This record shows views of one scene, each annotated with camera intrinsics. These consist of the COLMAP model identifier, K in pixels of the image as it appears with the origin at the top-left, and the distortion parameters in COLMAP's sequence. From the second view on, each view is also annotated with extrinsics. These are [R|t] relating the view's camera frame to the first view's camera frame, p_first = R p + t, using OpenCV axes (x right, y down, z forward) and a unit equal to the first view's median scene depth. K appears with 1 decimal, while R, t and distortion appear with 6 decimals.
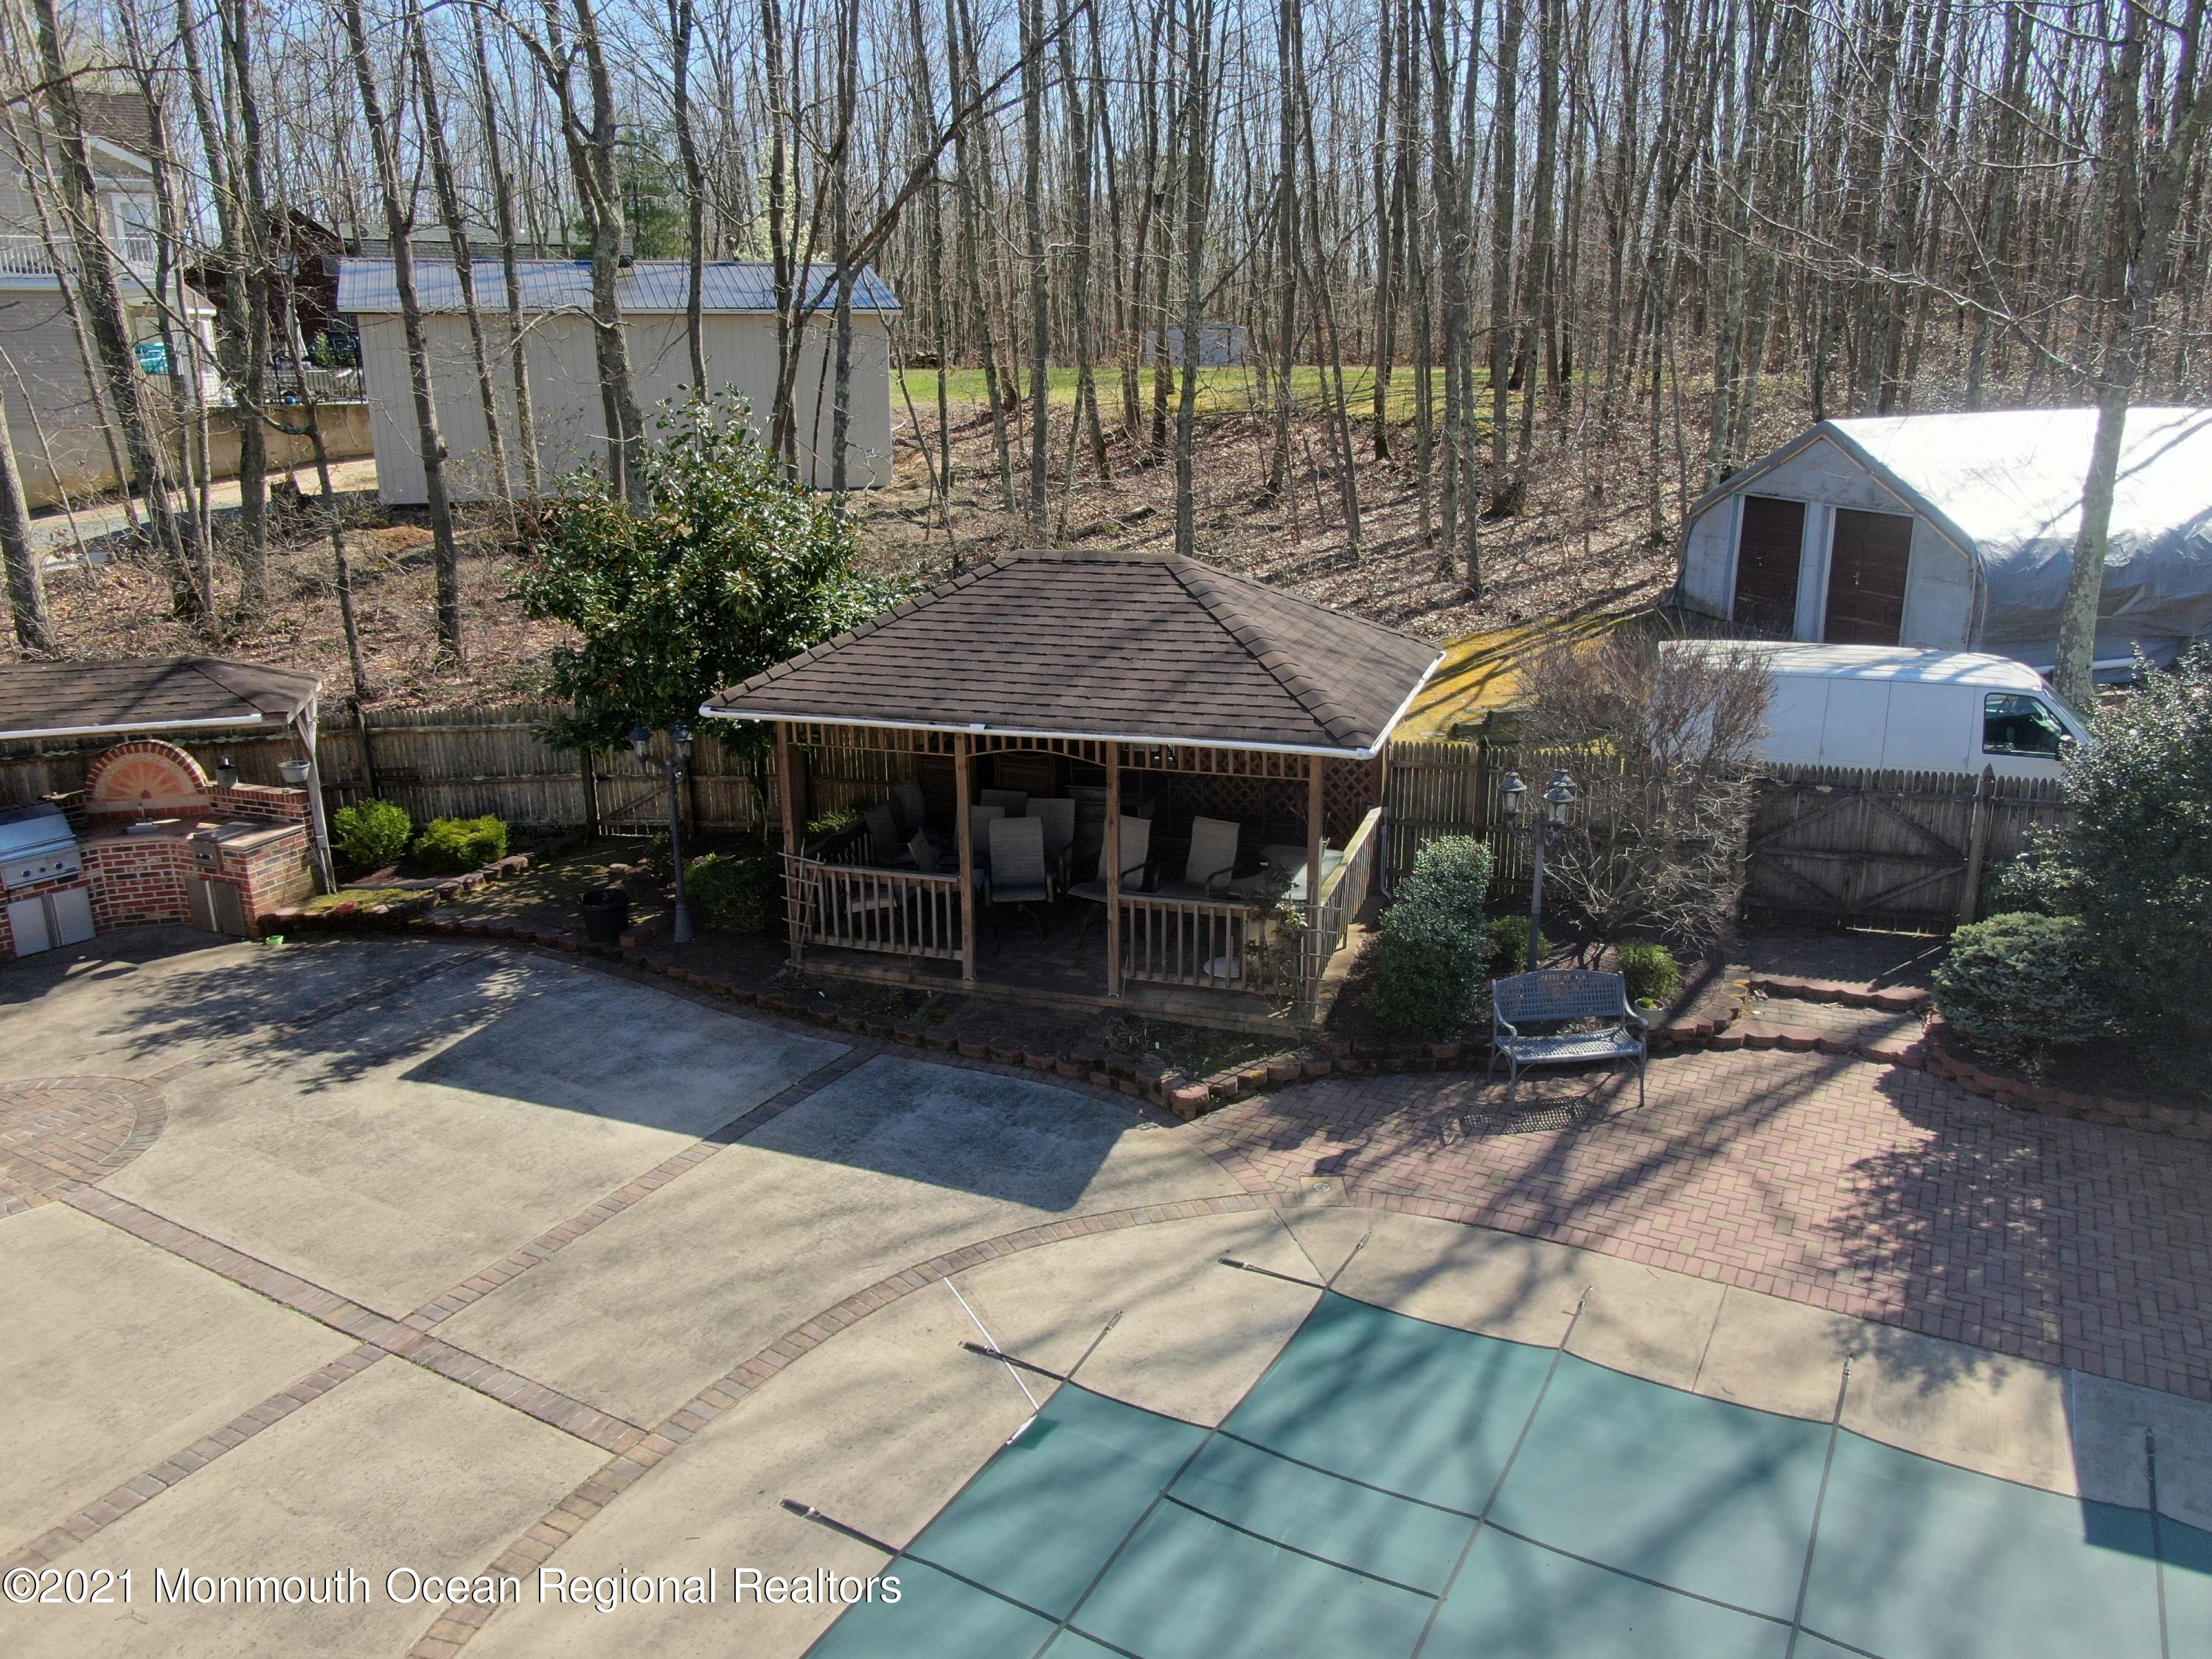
lens RADIAL K [[1575.8, 0, 1112.1], [0, 1575.8, 827.3], [0, 0, 1]] dist [-0.023696, 0.010139]
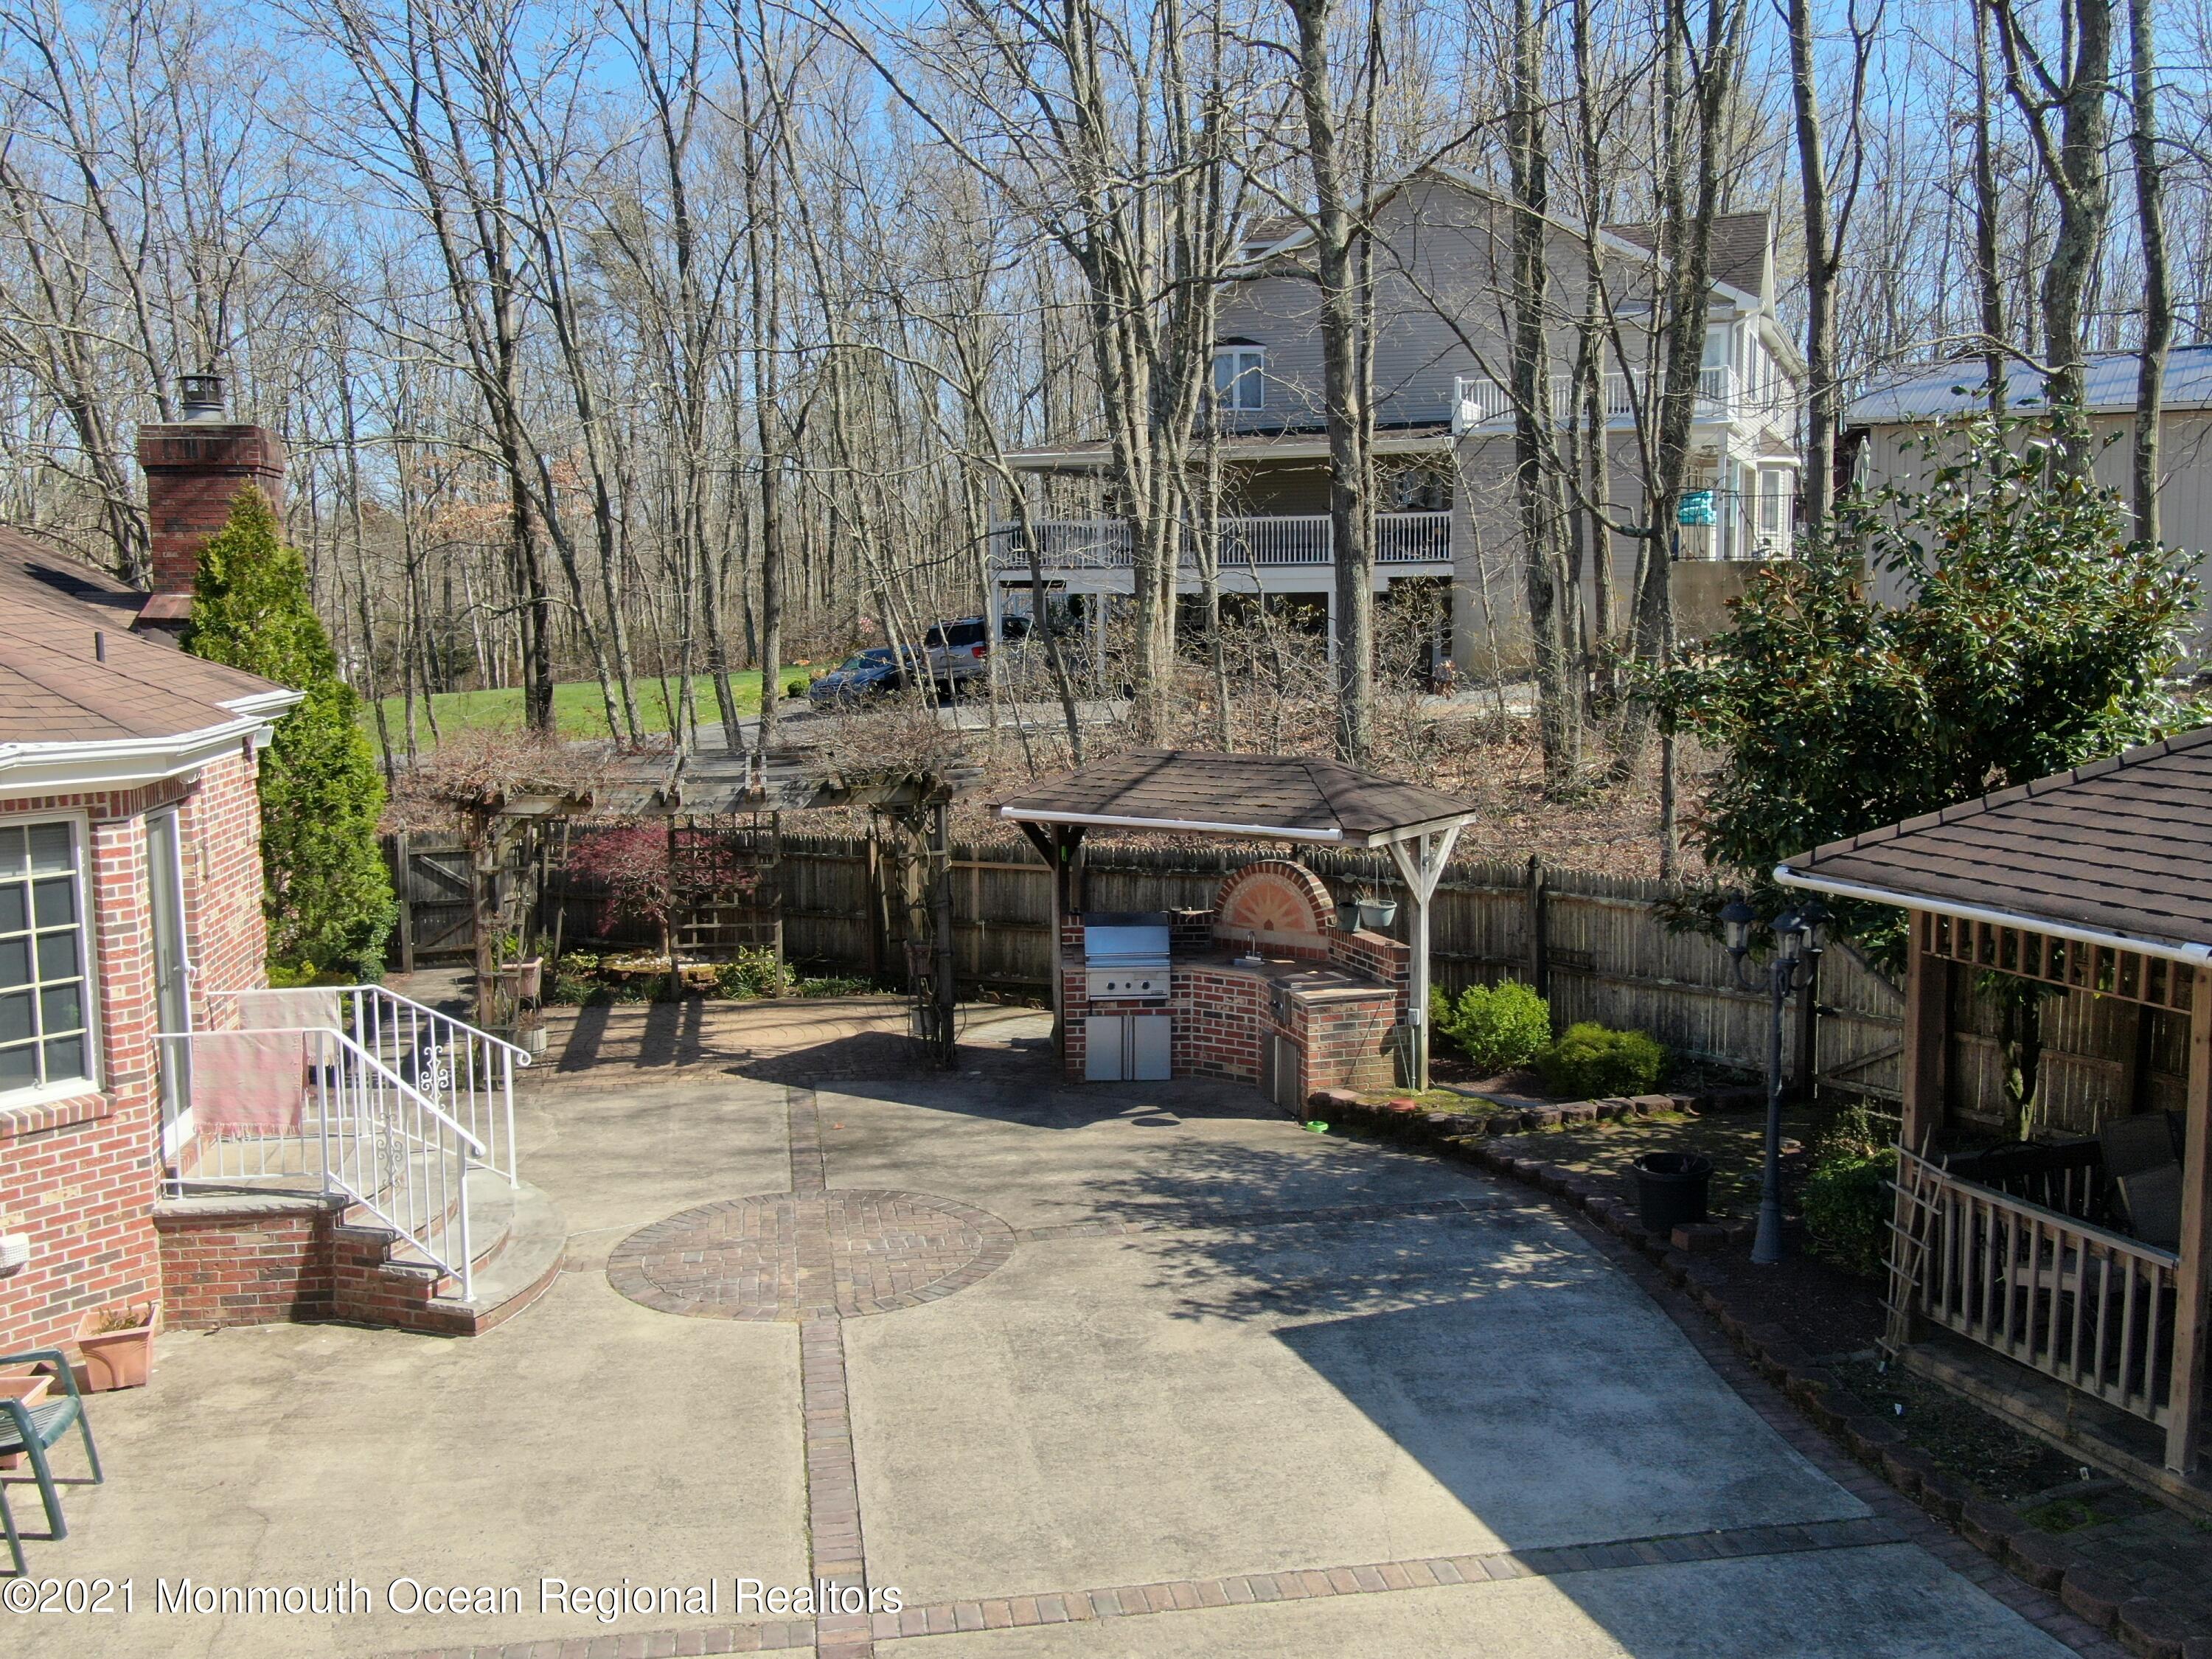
lens RADIAL K [[2017.8, 0, 1118.1], [0, 2017.8, 818.5], [0, 0, 1]] dist [-0.017830, 0.017218]
pose [[0.625874, 0.091835, -0.774498, 0.179223], [-0.218269, 0.973987, -0.060894, 0.007606], [0.748759, 0.207161, 0.629638, 0.324249]]
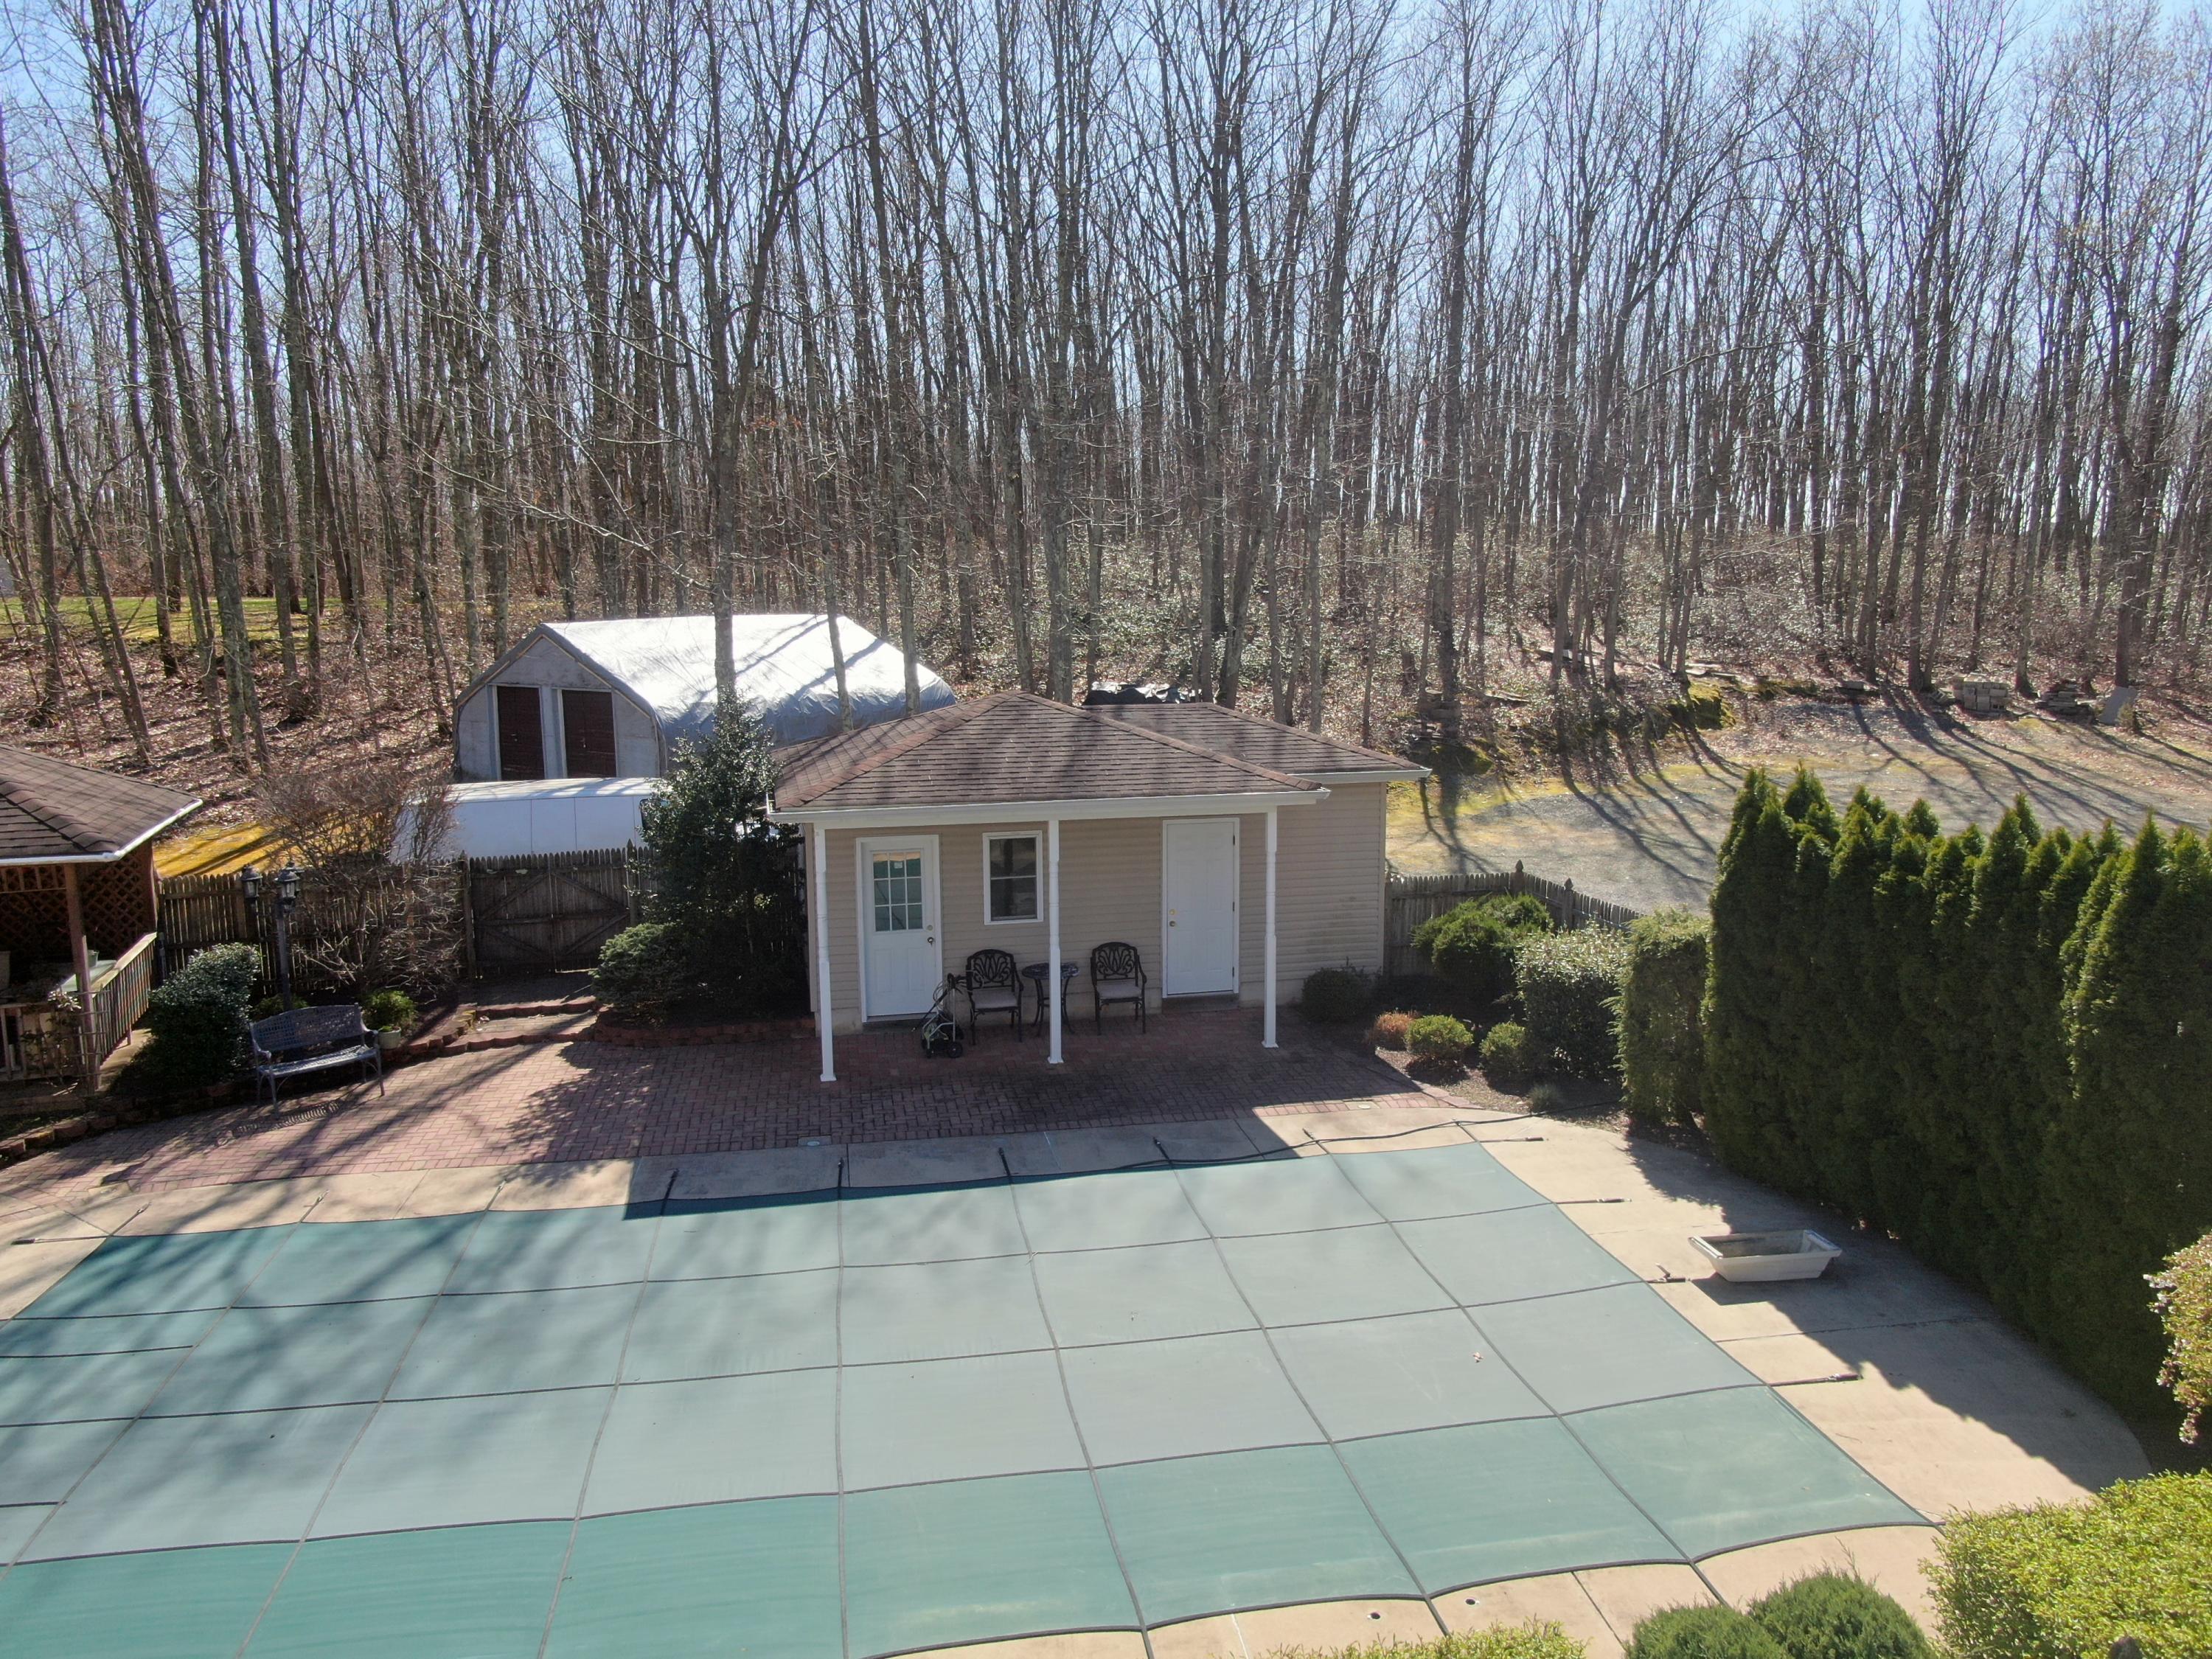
lens RADIAL K [[1575.8, 0, 1112.1], [0, 1575.8, 827.3], [0, 0, 1]] dist [-0.023696, 0.010139]
pose [[0.775662, -0.085977, 0.625266, -0.000142], [0.176401, 0.980730, -0.083976, 0.158287], [-0.605997, 0.175434, 0.775881, -0.422564]]
